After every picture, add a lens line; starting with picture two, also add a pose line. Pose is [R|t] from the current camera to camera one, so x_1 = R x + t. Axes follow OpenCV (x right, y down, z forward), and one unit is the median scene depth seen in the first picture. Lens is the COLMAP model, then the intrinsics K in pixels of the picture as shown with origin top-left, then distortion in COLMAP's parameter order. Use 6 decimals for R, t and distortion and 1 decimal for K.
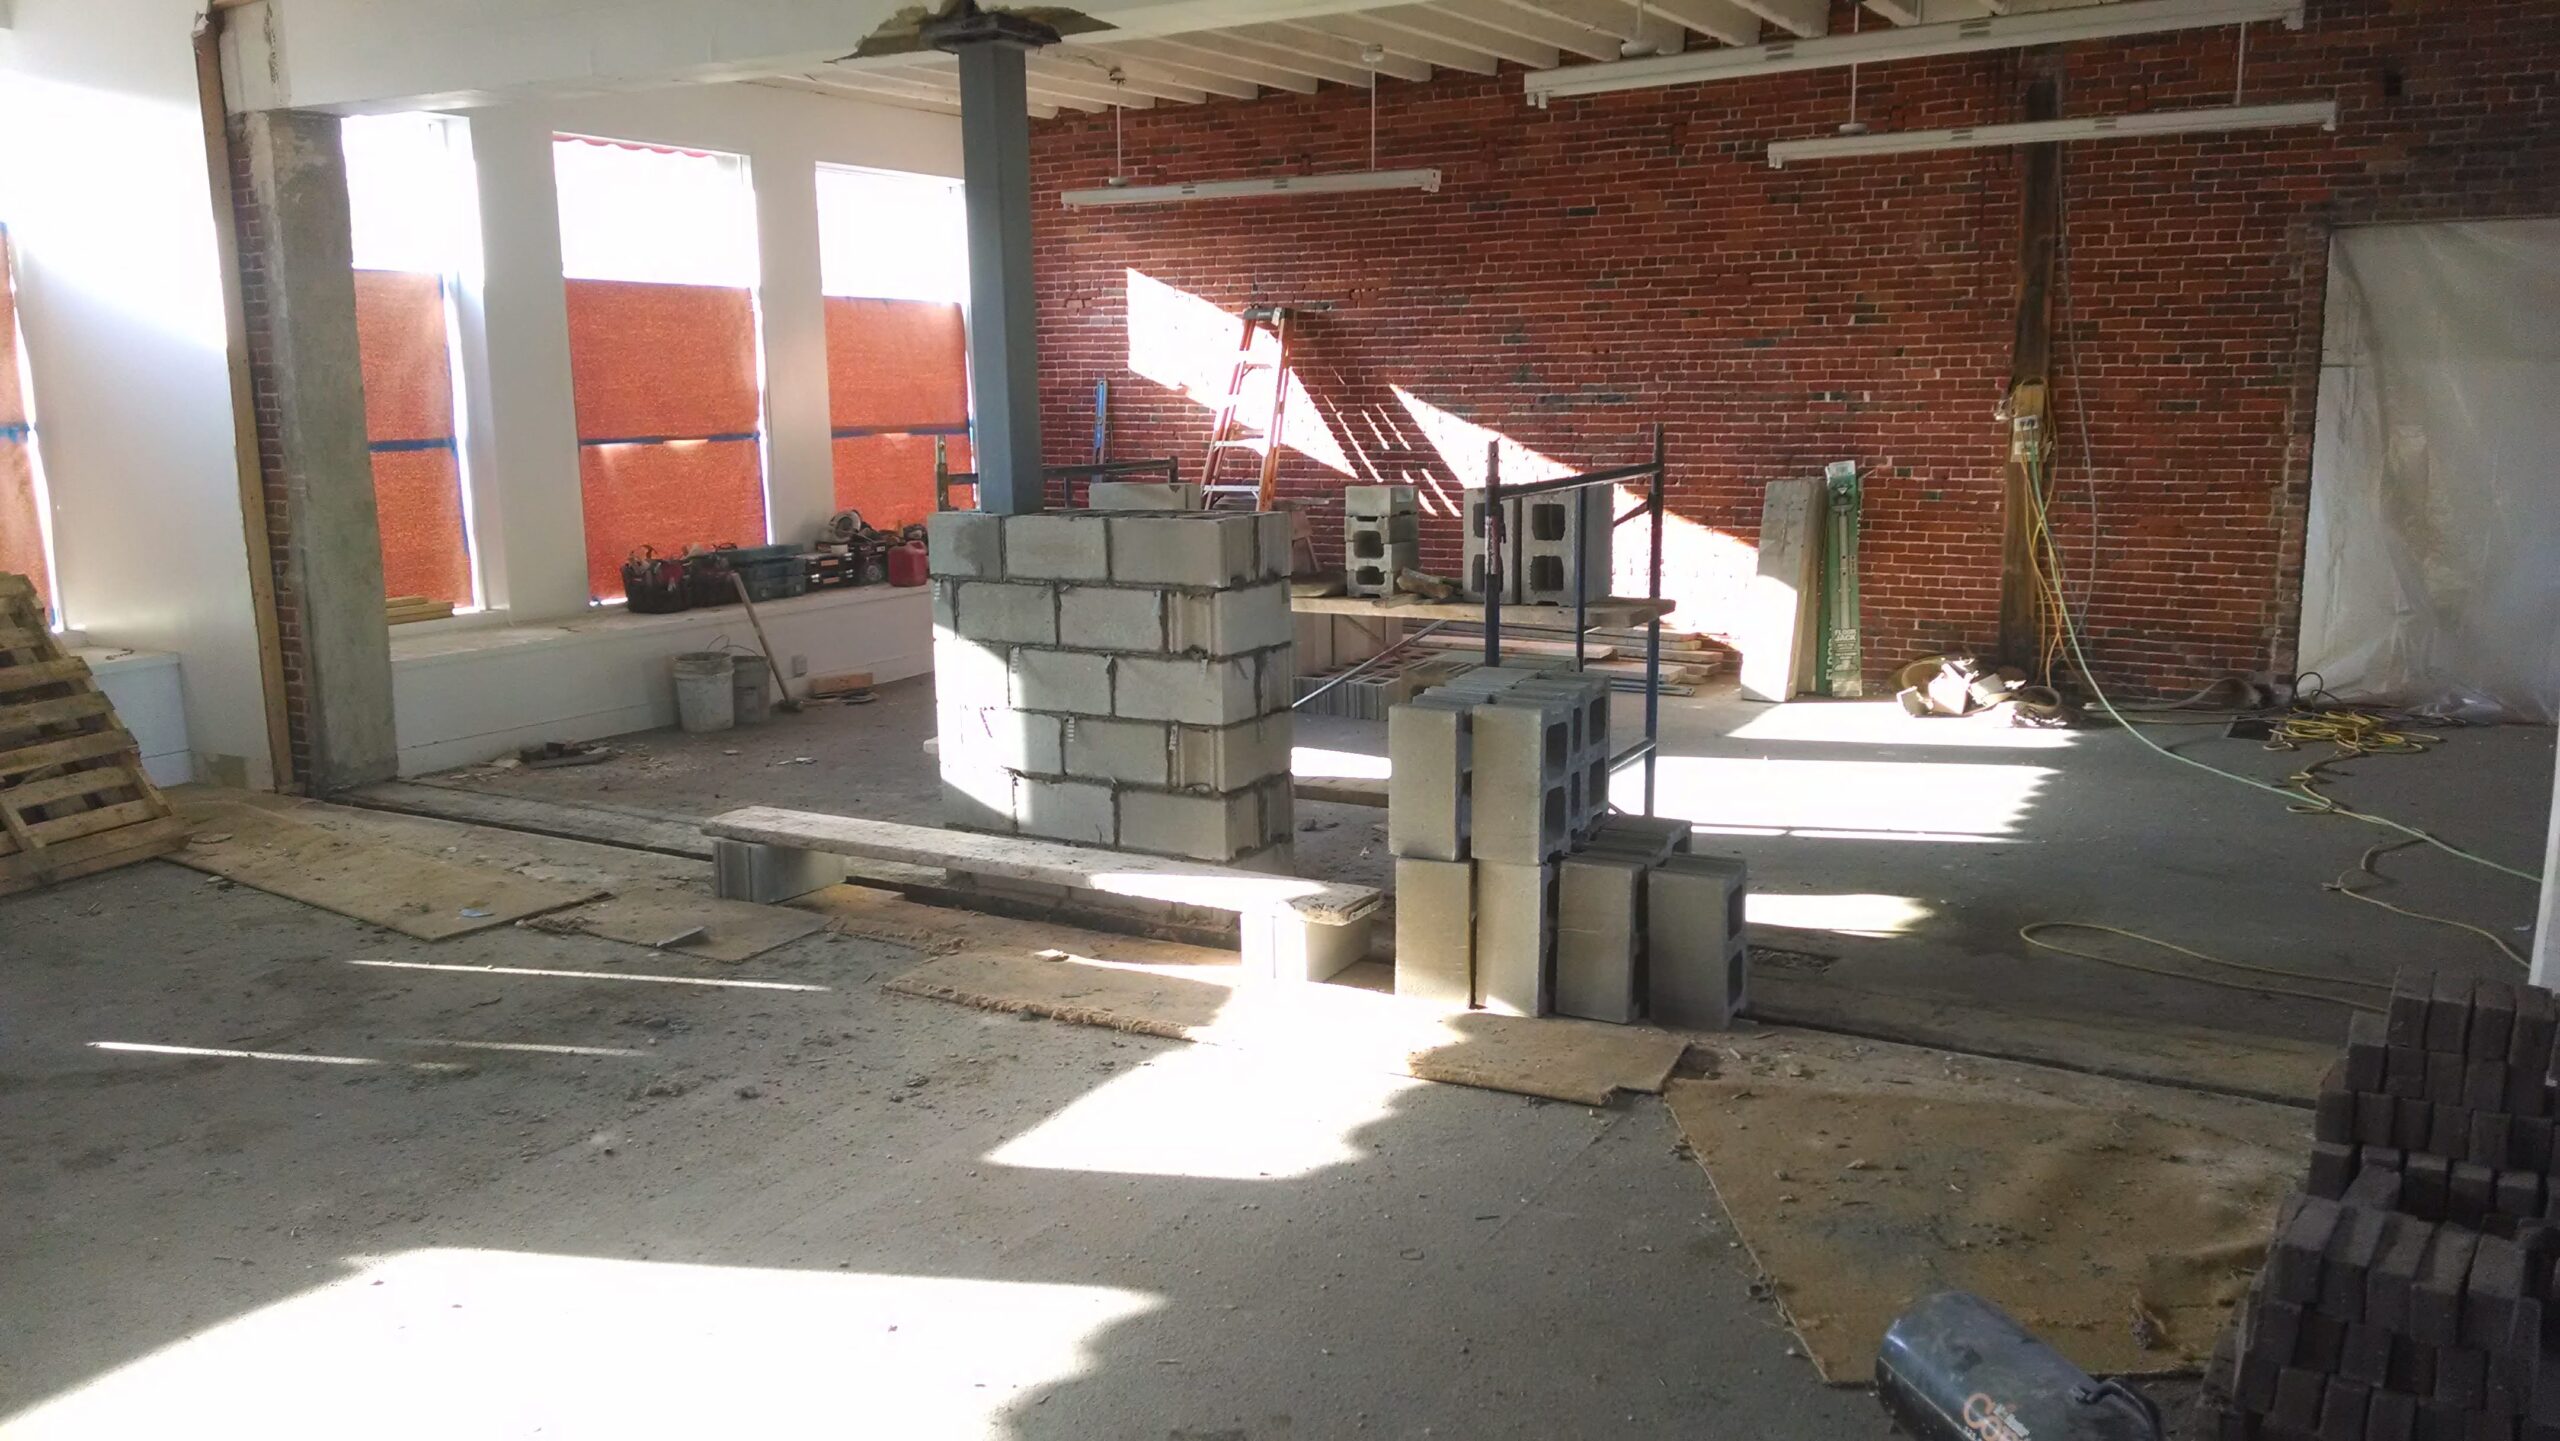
lens RADIAL K [[1923.4, 0, 1274.4], [0, 1923.4, 719.5], [0, 0, 1]] dist [0.030733, -0.066023]
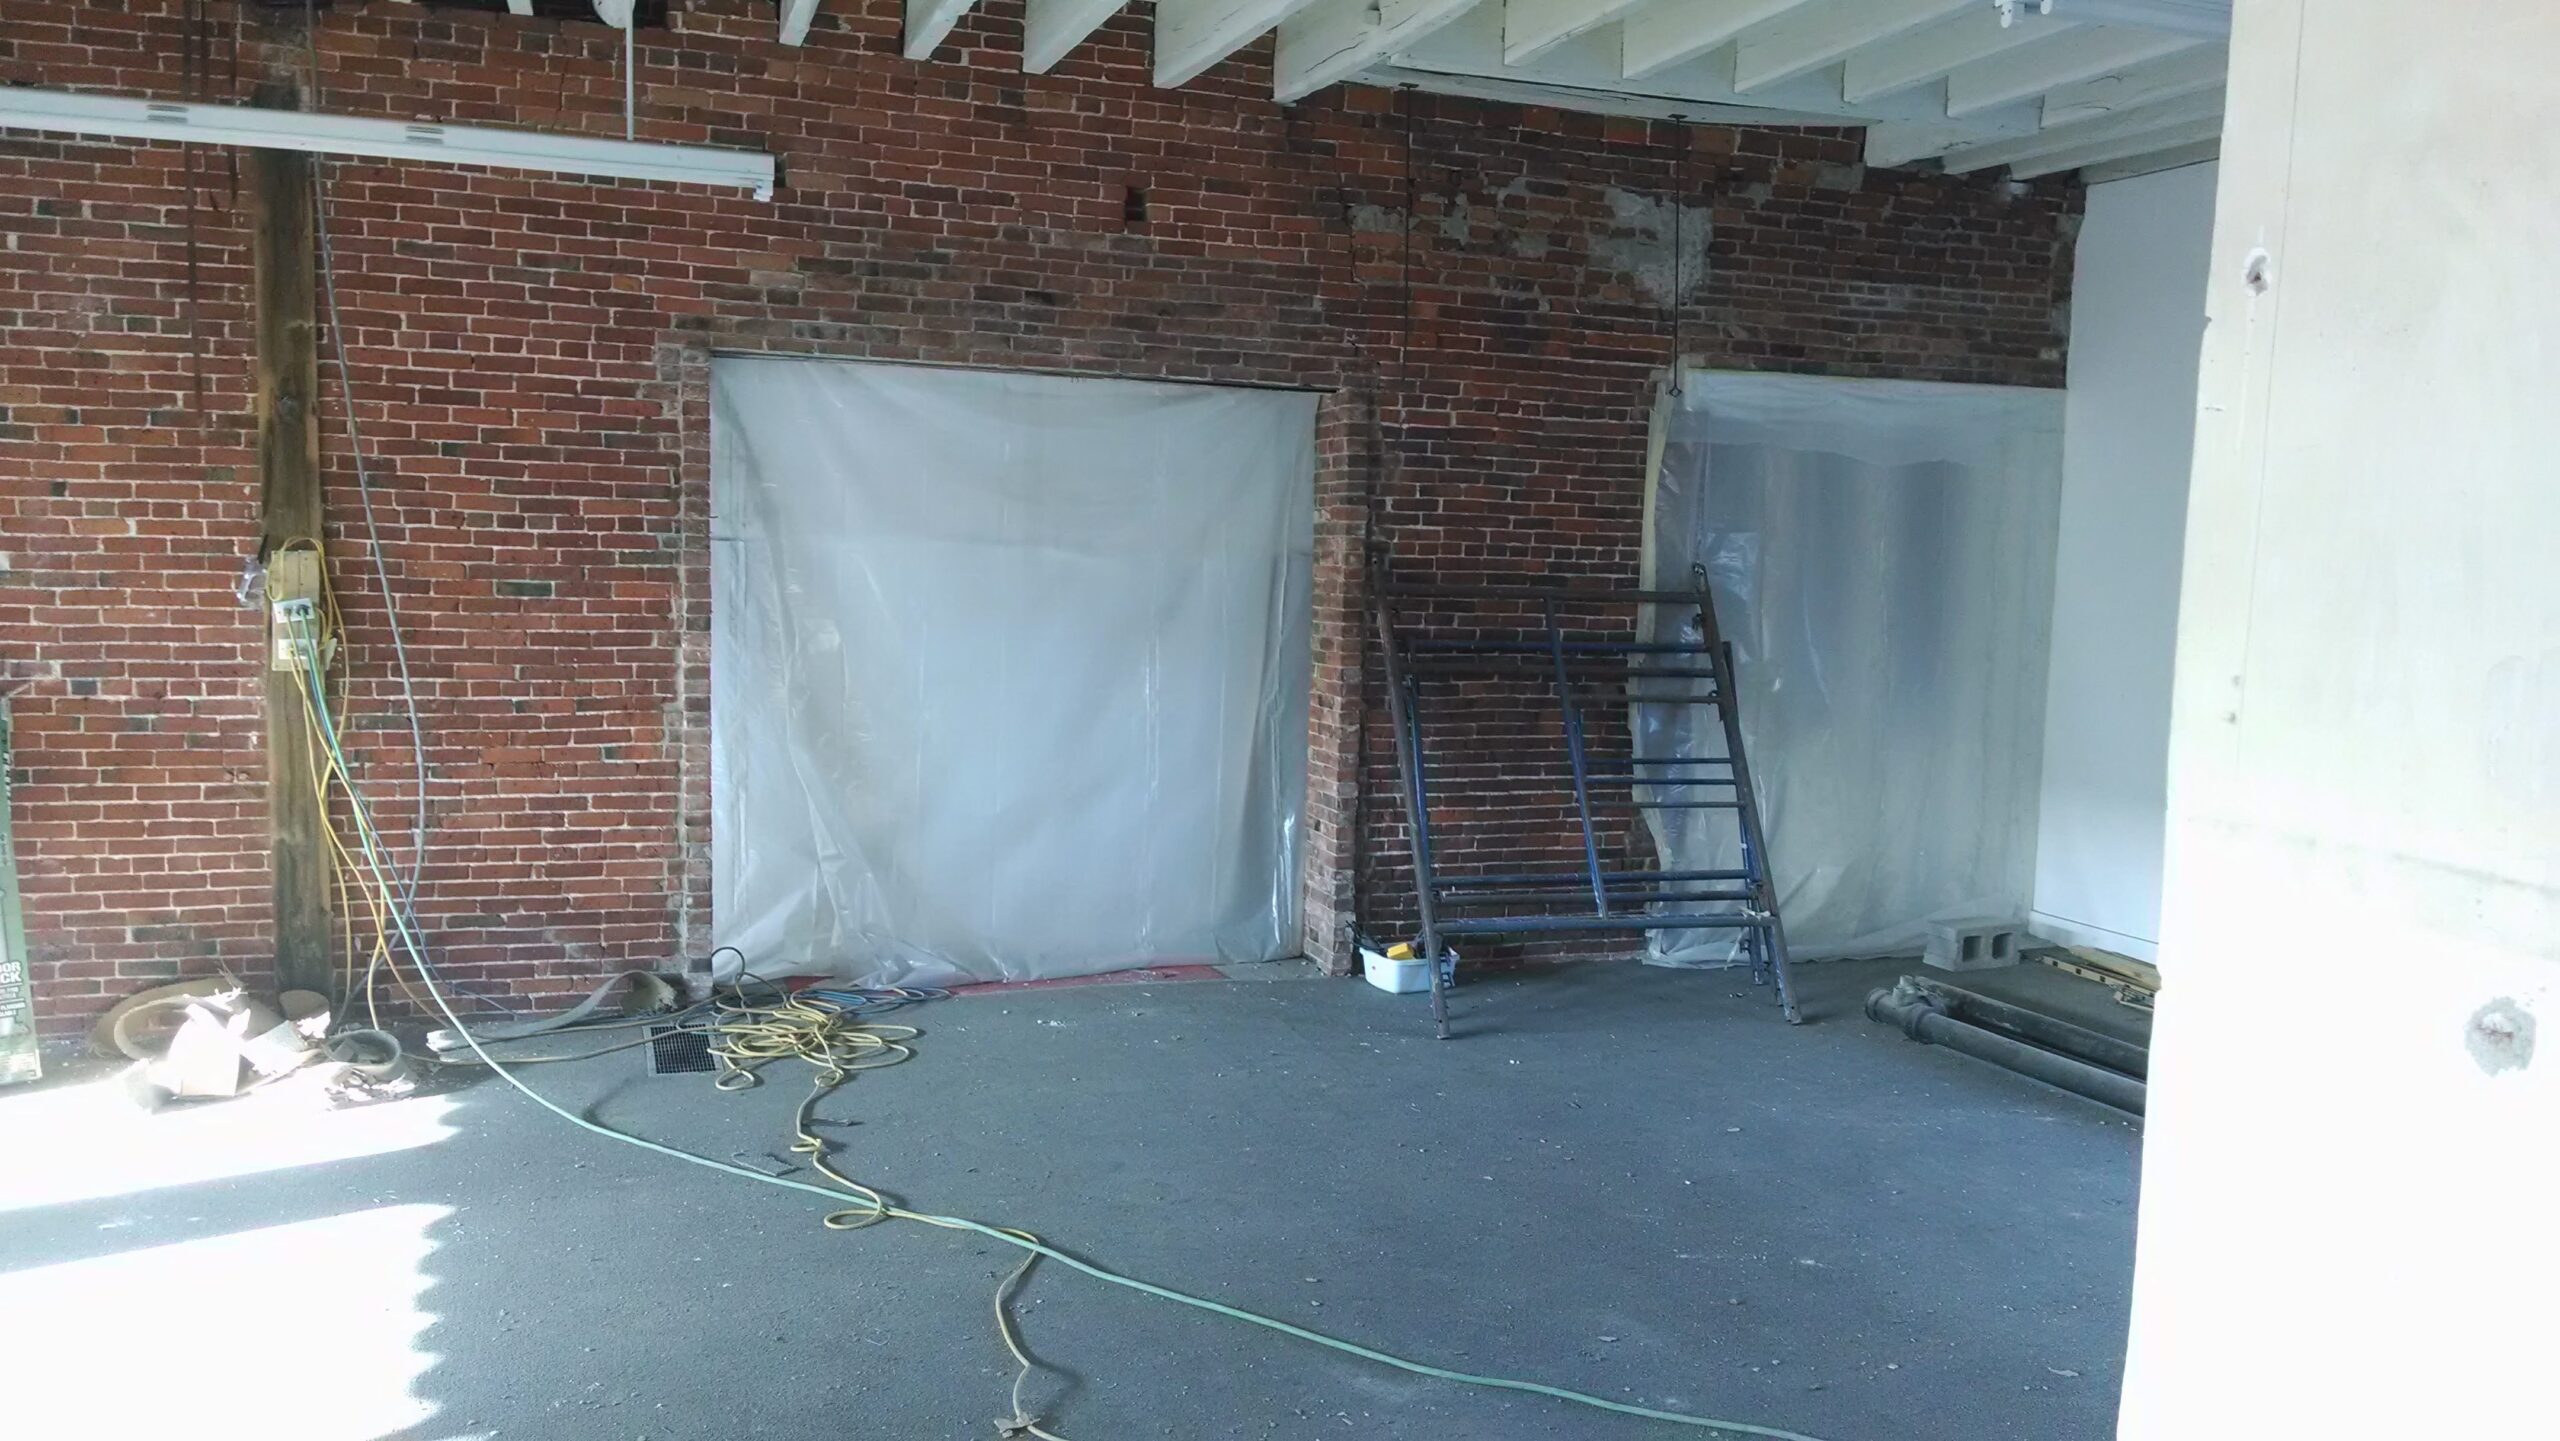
lens RADIAL K [[1923.4, 0, 1319.1], [0, 1923.4, 753.1], [0, 0, 1]] dist [0.030733, -0.066023]
pose [[0.616274, -0.051292, 0.785860, 0.097859], [0.098969, 0.995010, -0.012668, -0.066939], [-0.781289, 0.085583, 0.618275, 0.356050]]
